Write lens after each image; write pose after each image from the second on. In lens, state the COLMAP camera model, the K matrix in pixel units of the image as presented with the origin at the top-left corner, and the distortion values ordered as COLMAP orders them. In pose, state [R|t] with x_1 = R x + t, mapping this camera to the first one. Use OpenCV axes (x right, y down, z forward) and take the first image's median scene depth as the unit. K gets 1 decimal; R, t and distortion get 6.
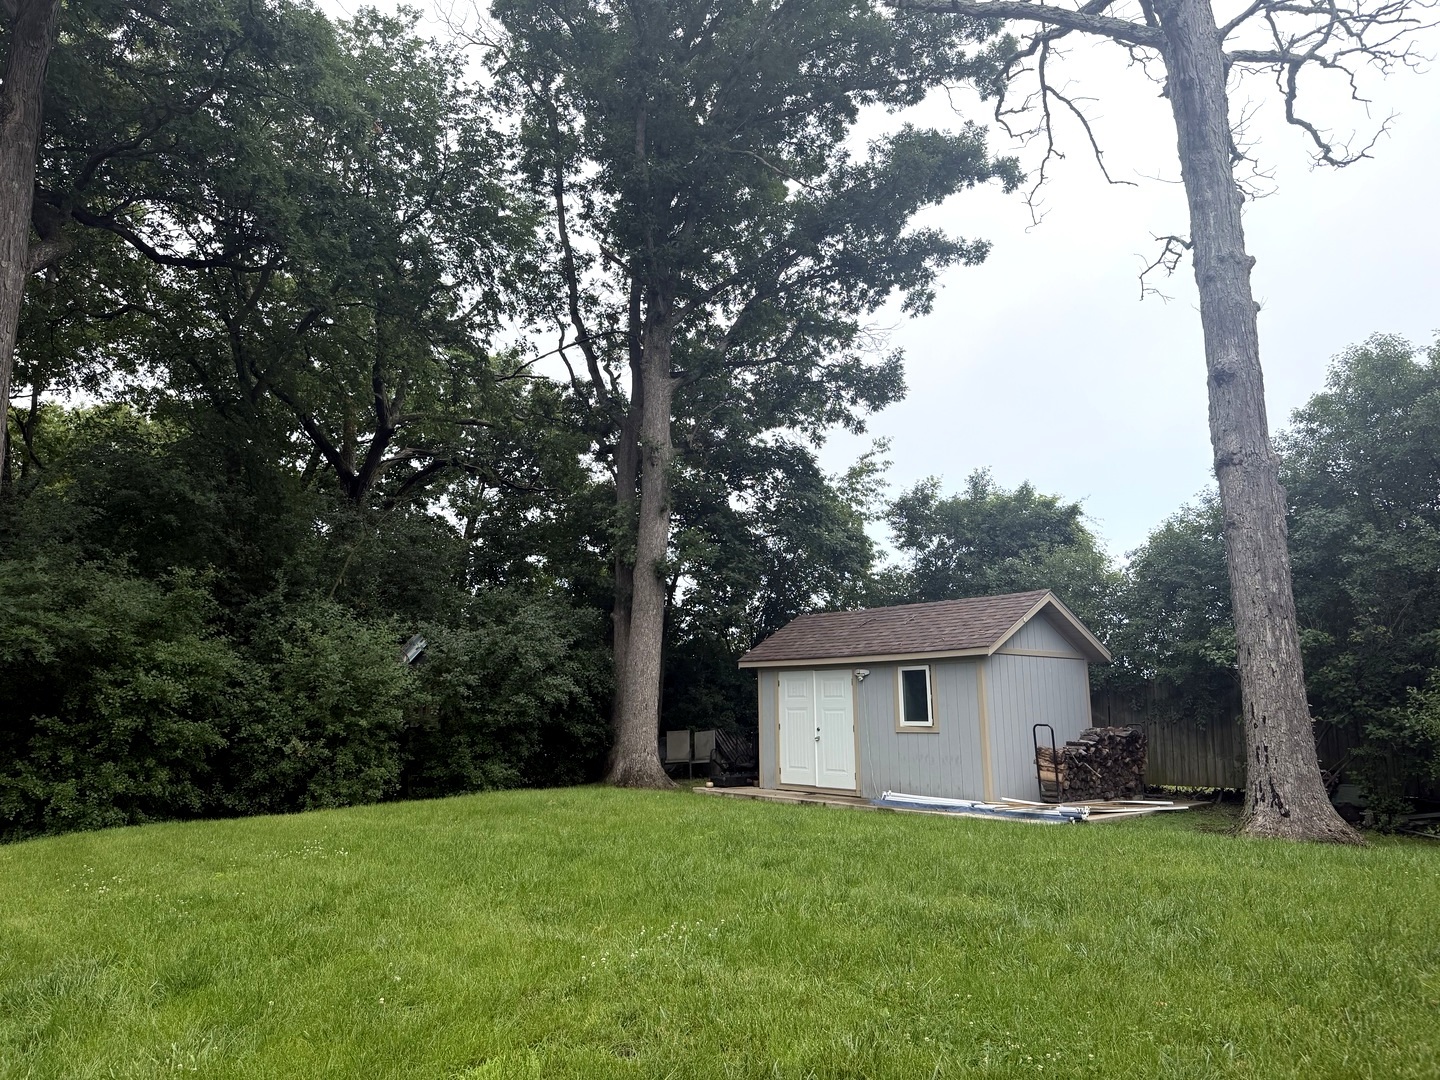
lens RADIAL K [[1011.5, 0, 717.6], [0, 1011.5, 531.2], [0, 0, 1]] dist [0.116634, -0.185496]
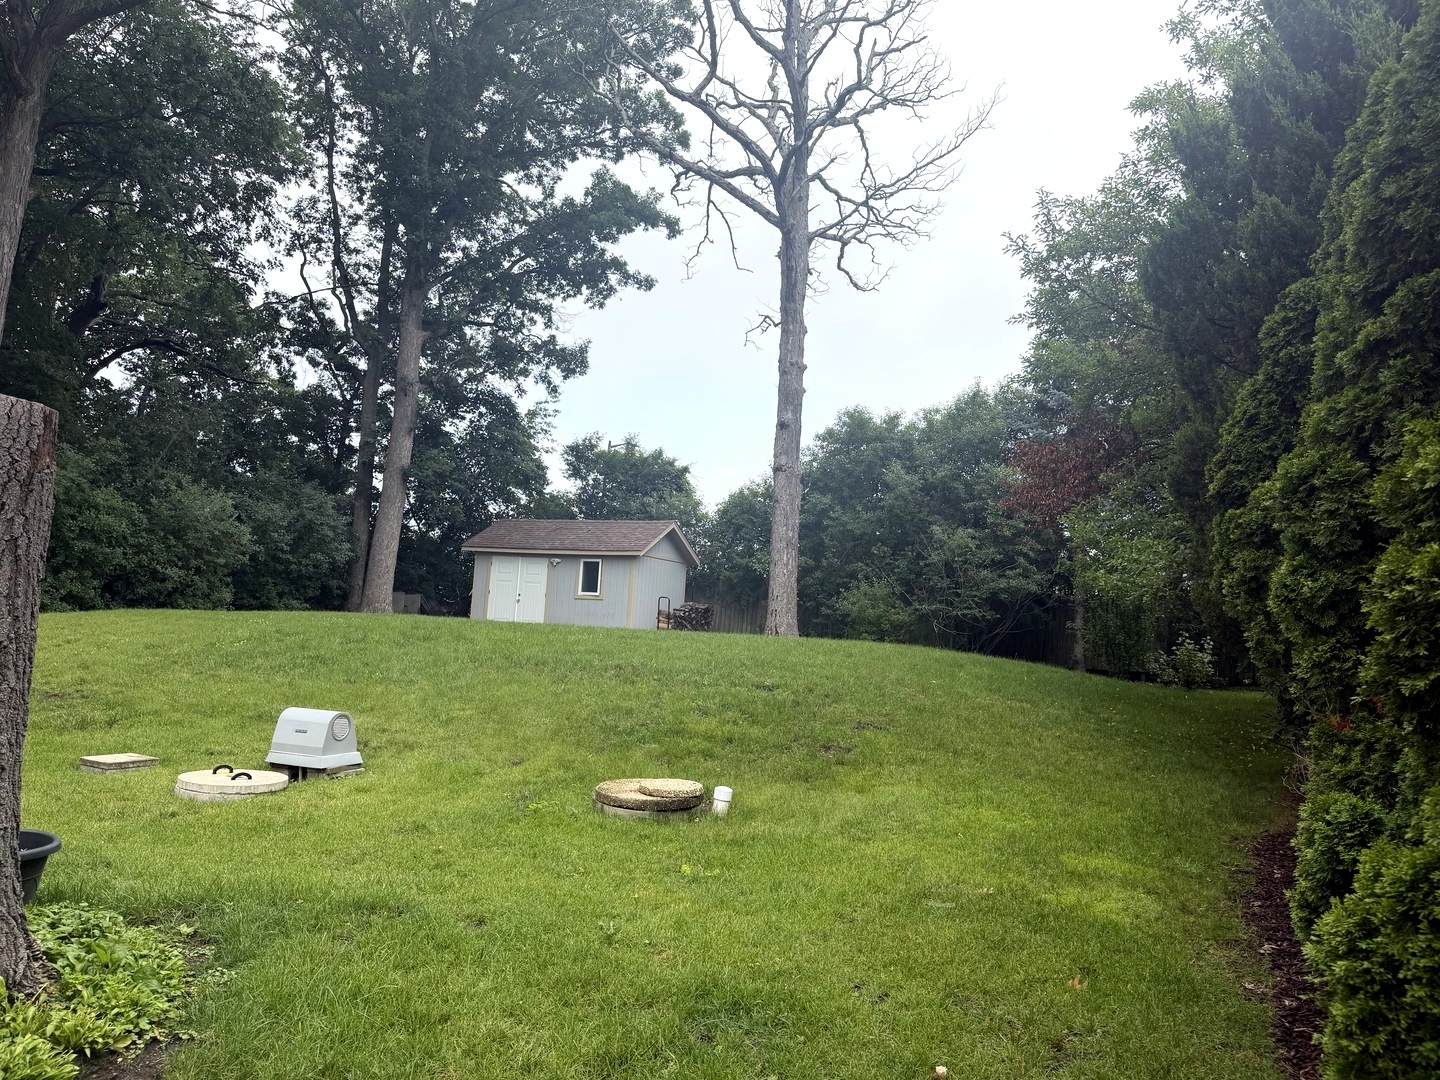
lens RADIAL K [[1010.3, 0, 711.3], [0, 1010.3, 546.2], [0, 0, 1]] dist [0.120750, -0.197101]
pose [[0.907841, 0.097931, 0.407718, -0.243599], [-0.141174, 0.986964, 0.077282, -0.031850], [-0.394835, -0.127719, 0.909831, -0.446530]]
